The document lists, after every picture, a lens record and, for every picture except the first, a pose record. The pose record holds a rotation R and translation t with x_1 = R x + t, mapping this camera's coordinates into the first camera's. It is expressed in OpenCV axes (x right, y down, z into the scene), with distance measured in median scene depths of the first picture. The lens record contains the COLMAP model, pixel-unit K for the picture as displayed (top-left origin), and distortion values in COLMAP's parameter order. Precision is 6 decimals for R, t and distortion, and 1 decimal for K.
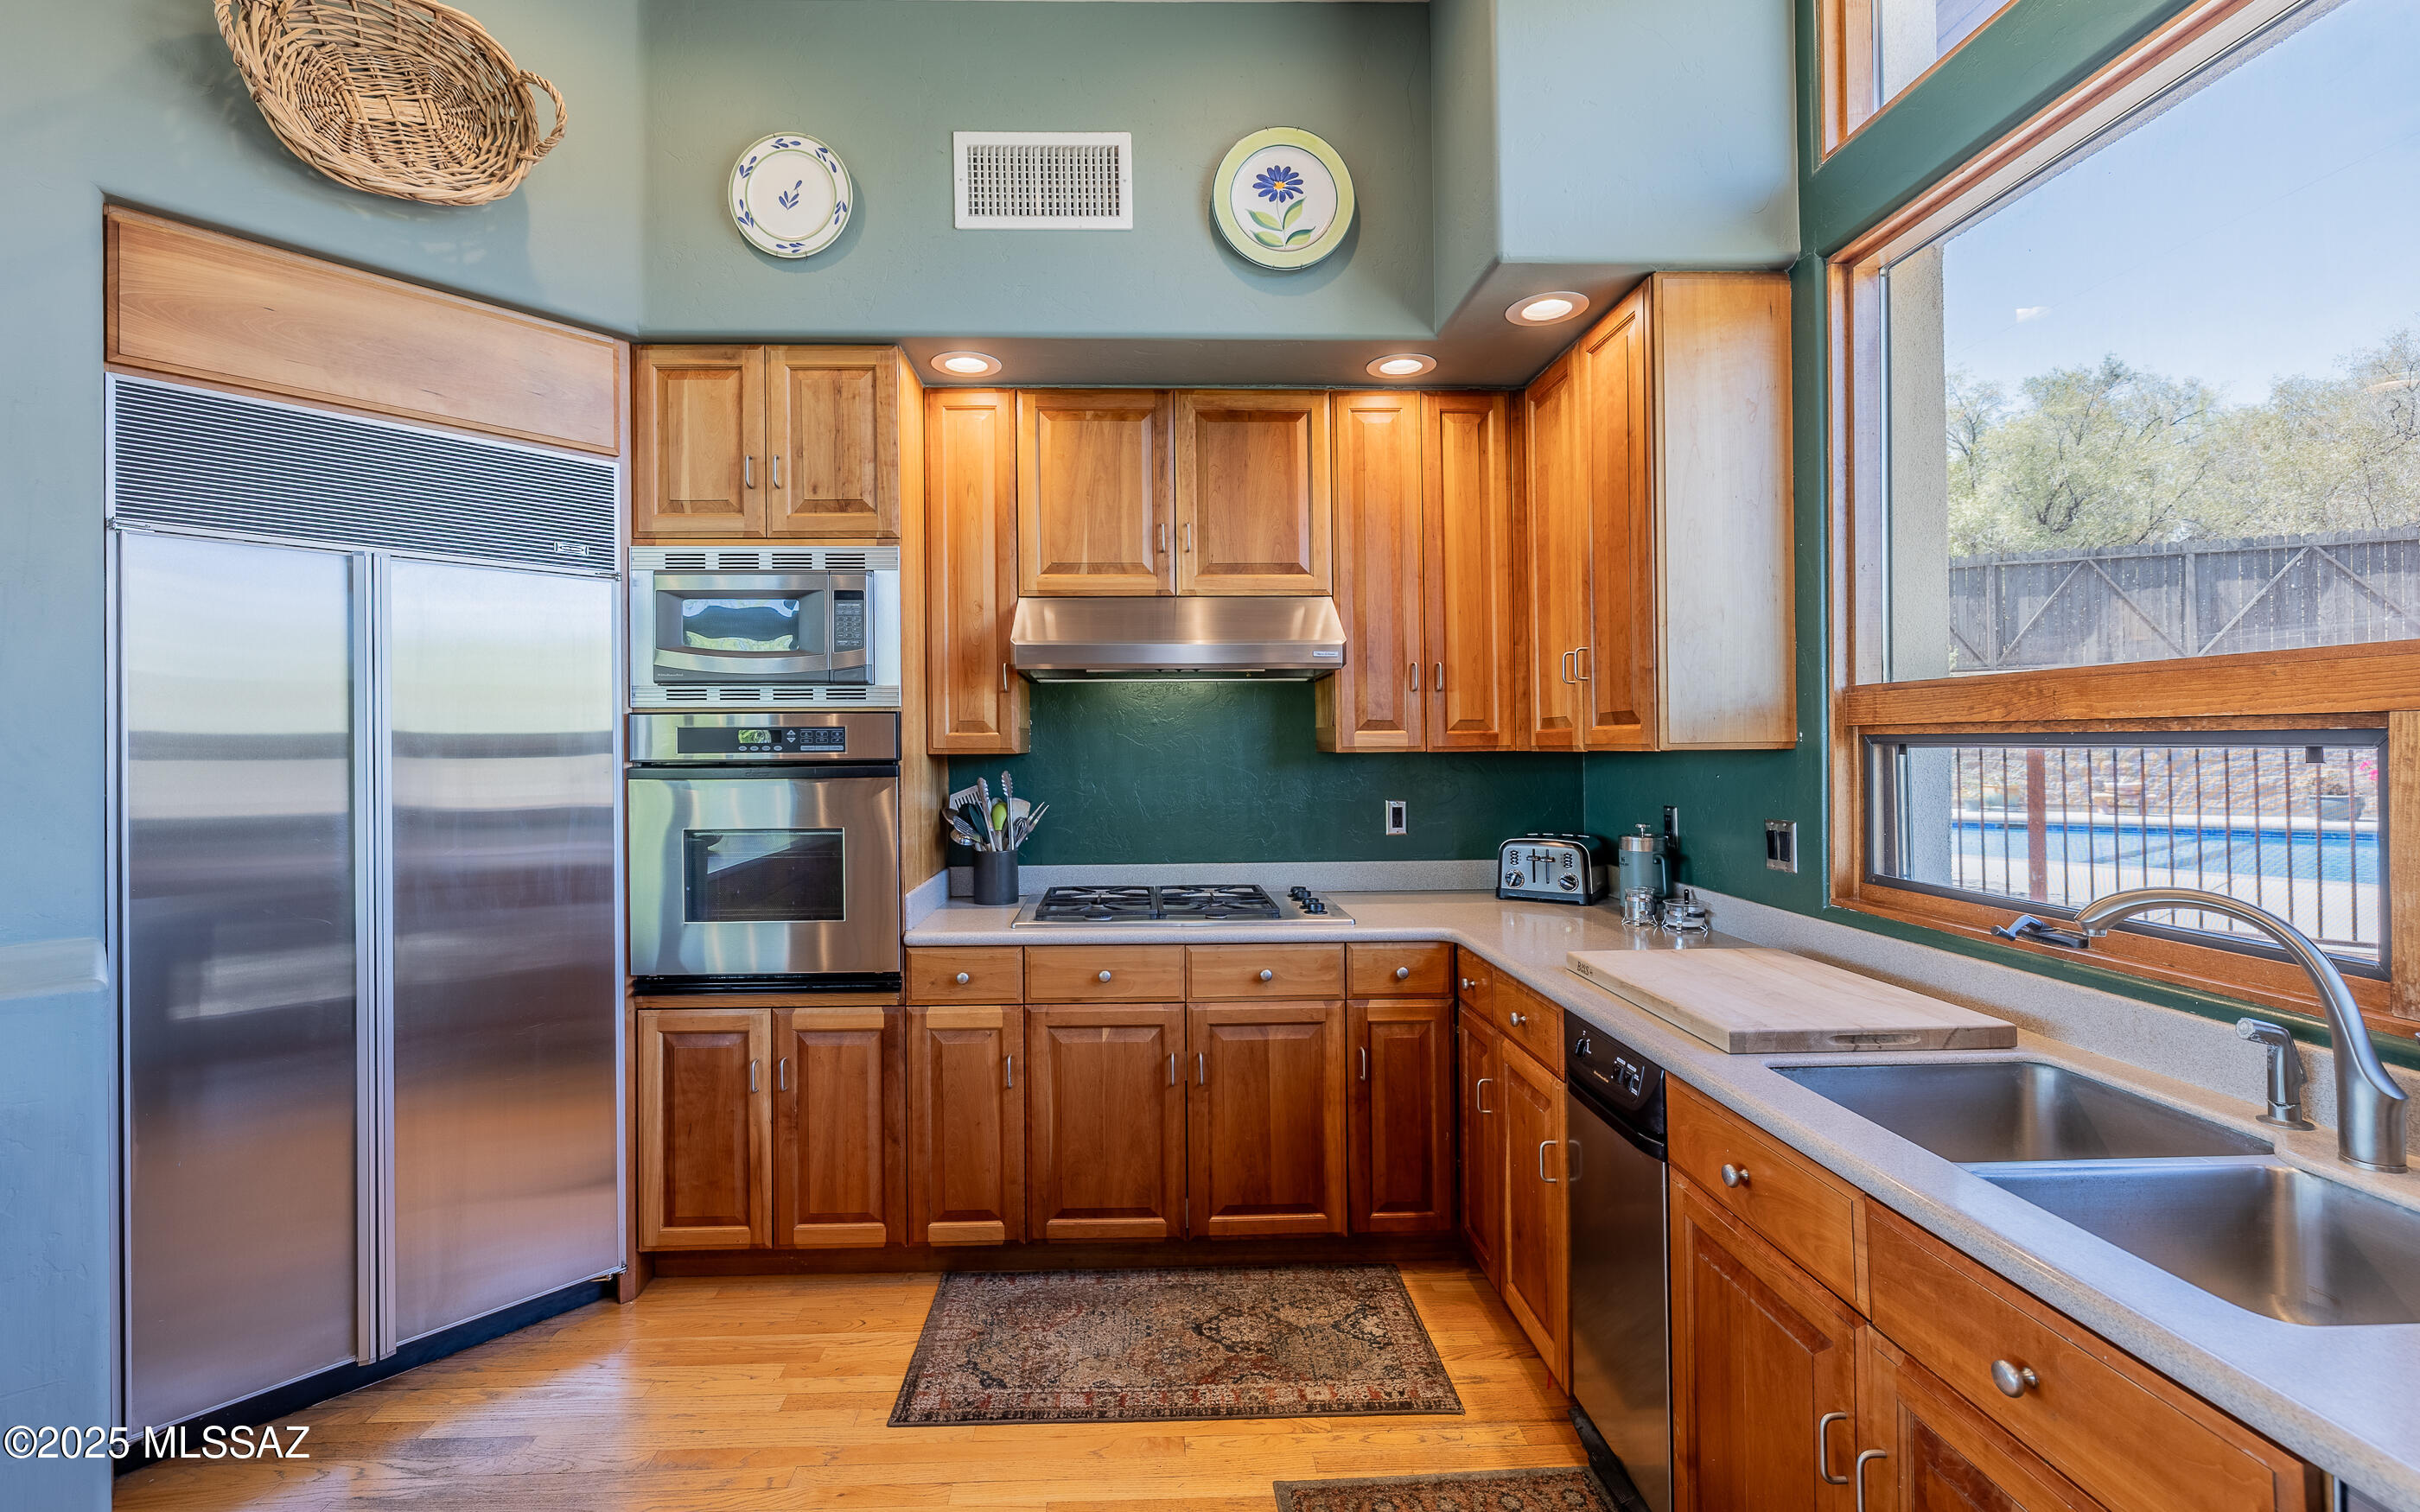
lens RADIAL K [[1046.6, 0, 1169.1], [0, 1046.6, 736.0], [0, 0, 1]] dist [0.000377, -0.000112]
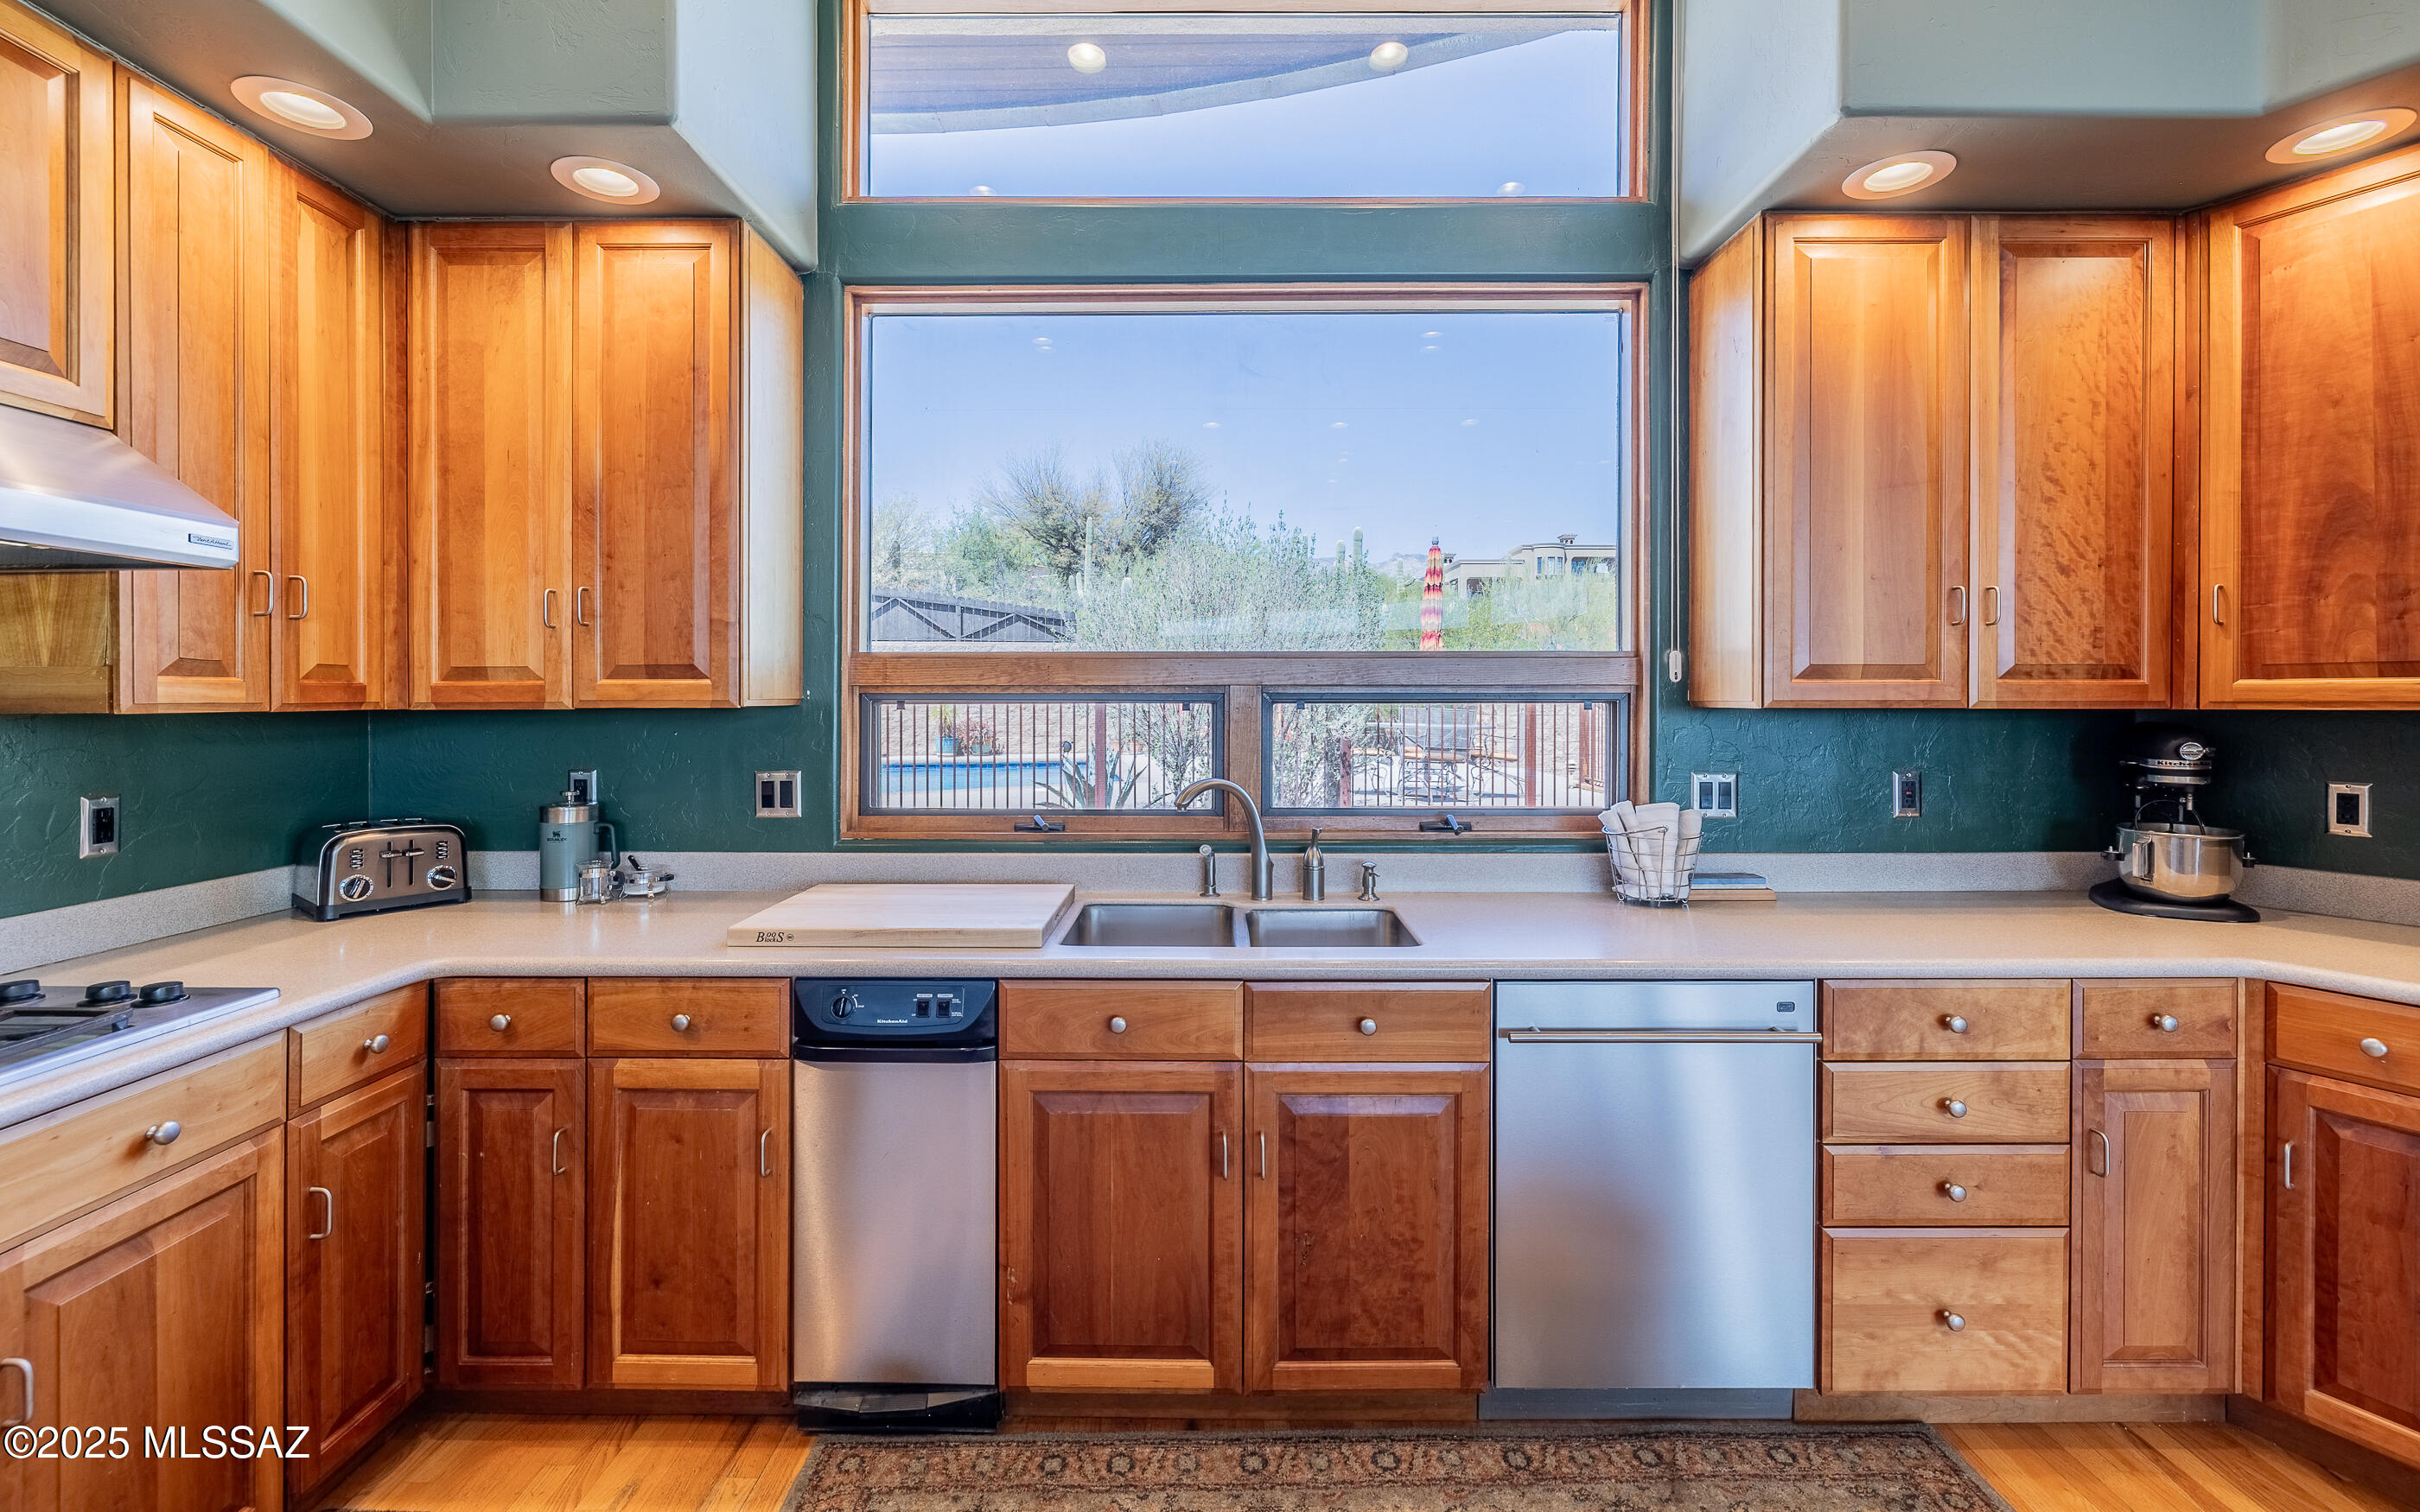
lens RADIAL K [[1026.5, 0, 1205.5], [0, 1026.5, 696.9], [0, 0, 1]] dist [0.001343, -0.000217]
pose [[0.034314, 0.007949, 0.999379, -0.412355], [-0.007176, 0.999945, -0.007707, 0.007558], [-0.999385, -0.006907, 0.034369, 0.457670]]
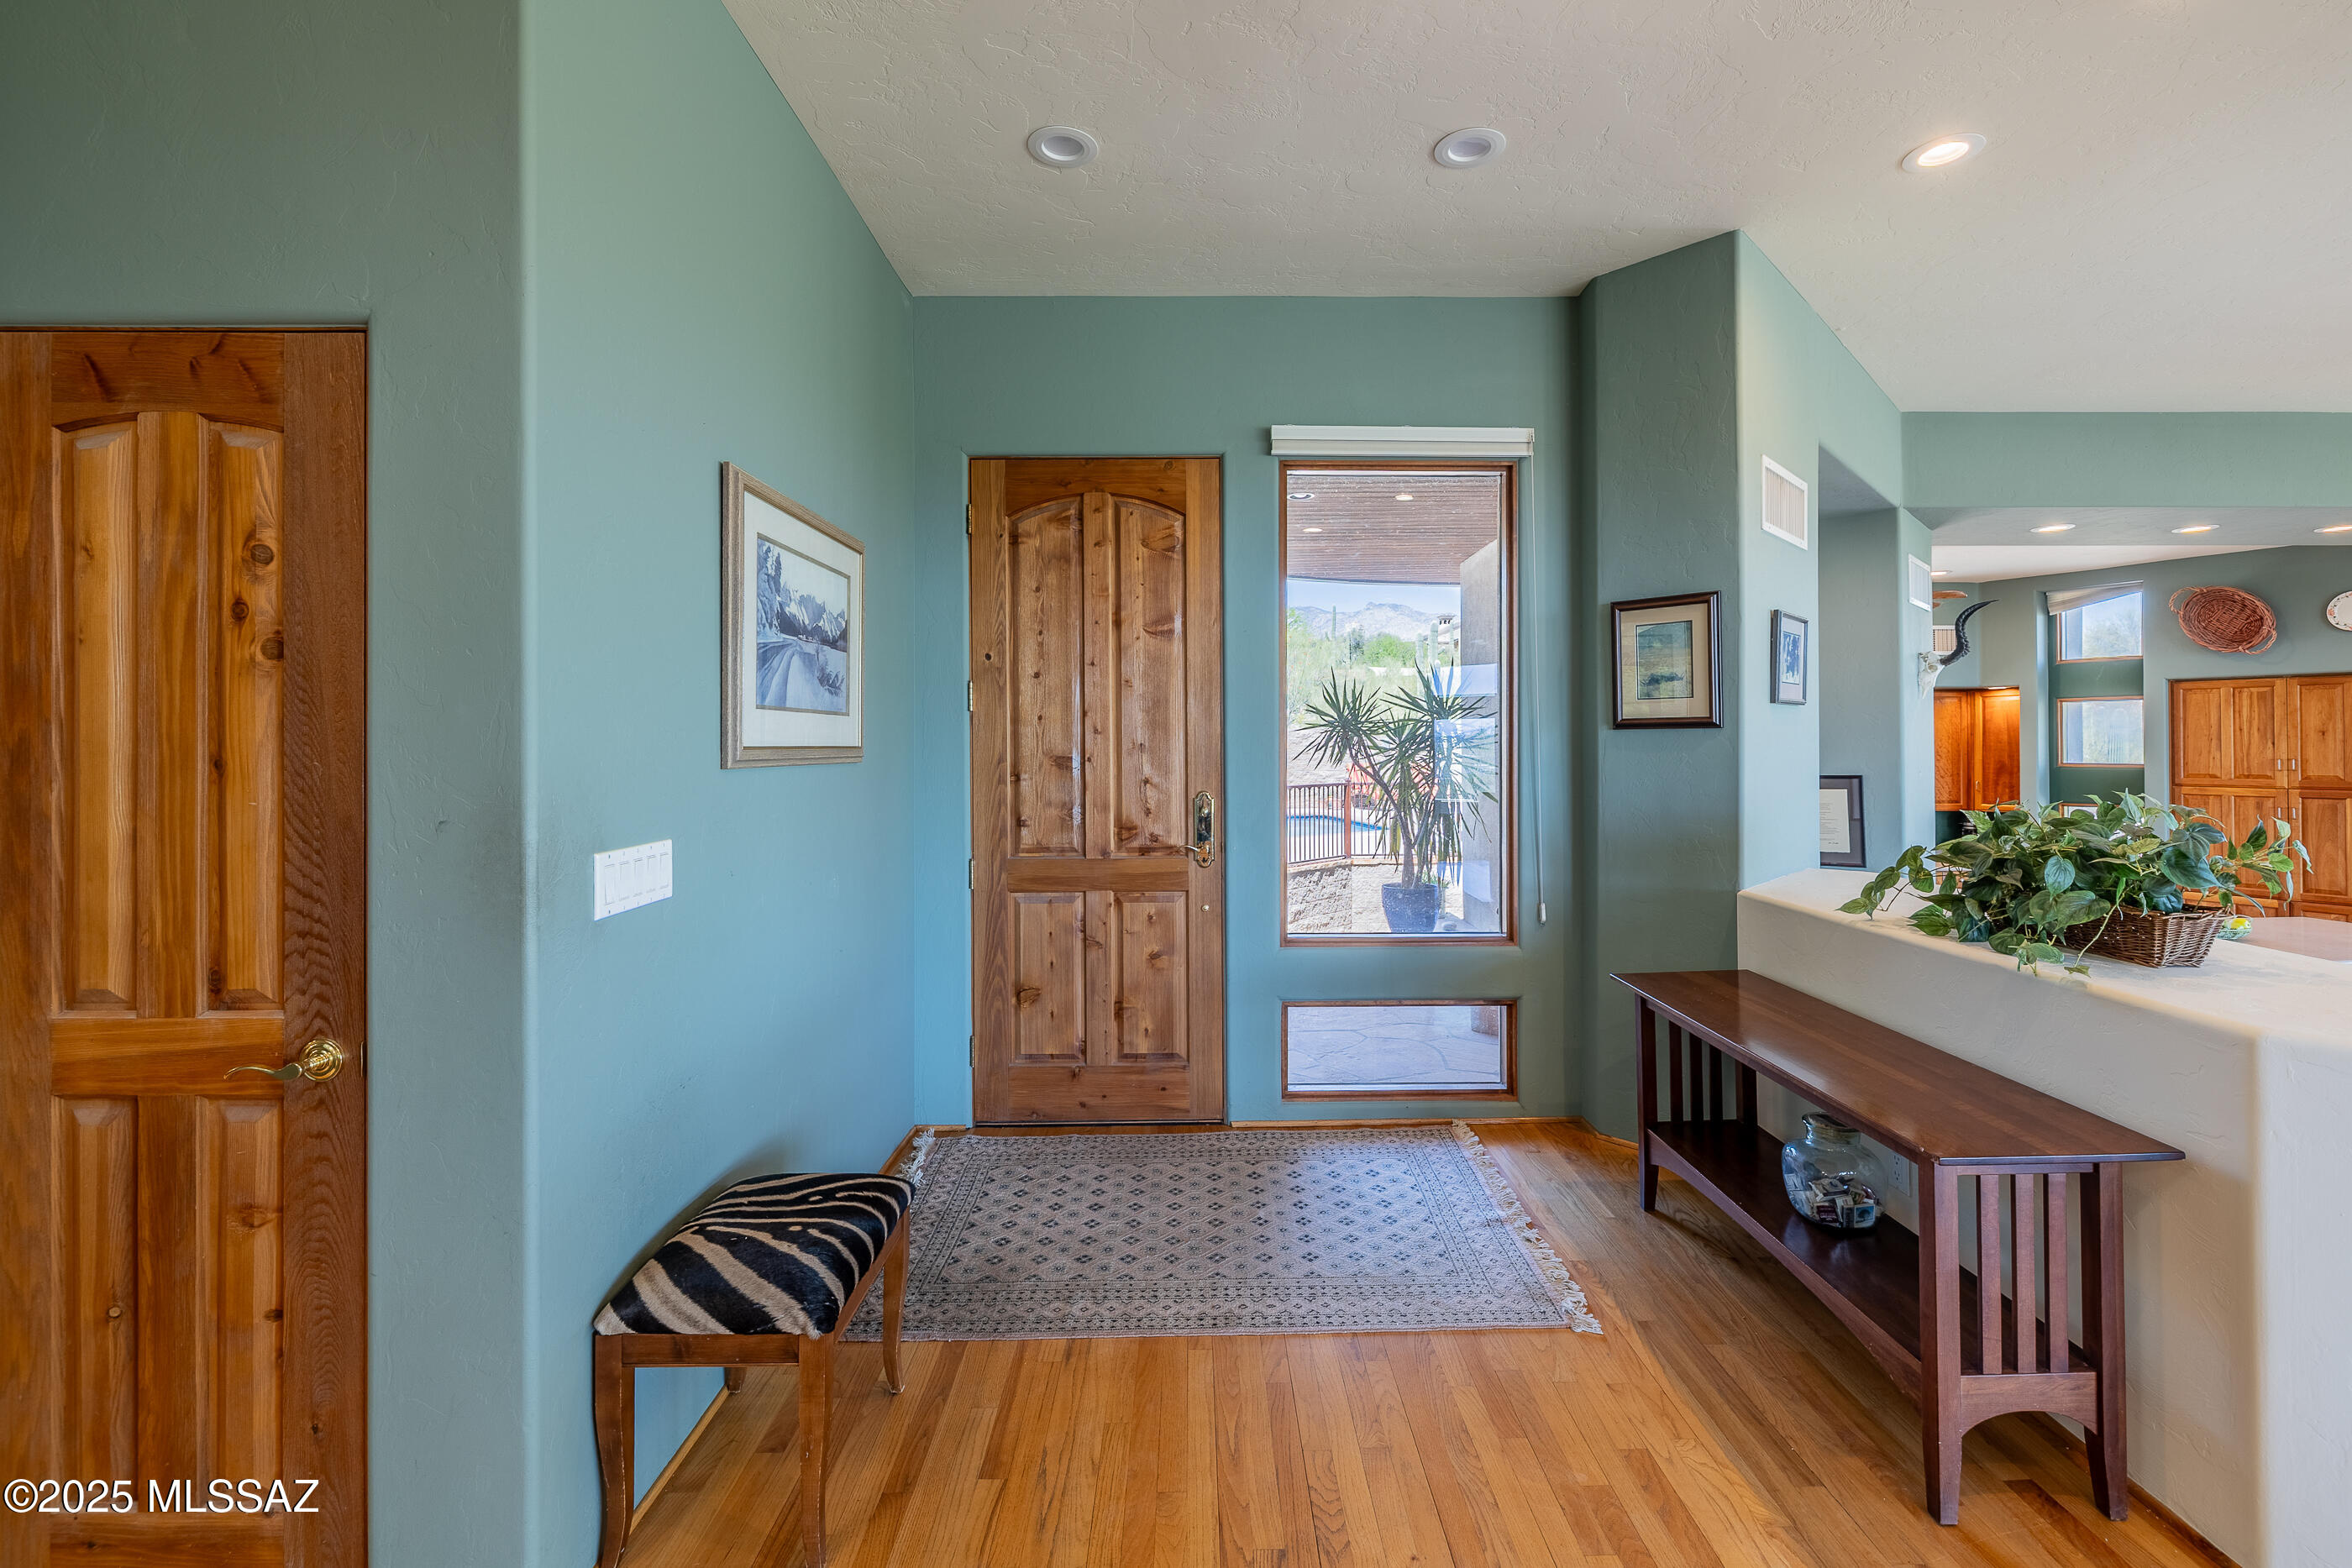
lens RADIAL K [[1013.9, 0, 1222.4], [0, 1013.9, 740.2], [0, 0, 1]] dist [0.003169, 0.000387]
pose [[-0.010347, 0.012984, 0.999862, -2.878679], [-0.002051, 0.999913, -0.013006, -0.178301], [-0.999944, -0.002185, -0.010319, 2.196910]]
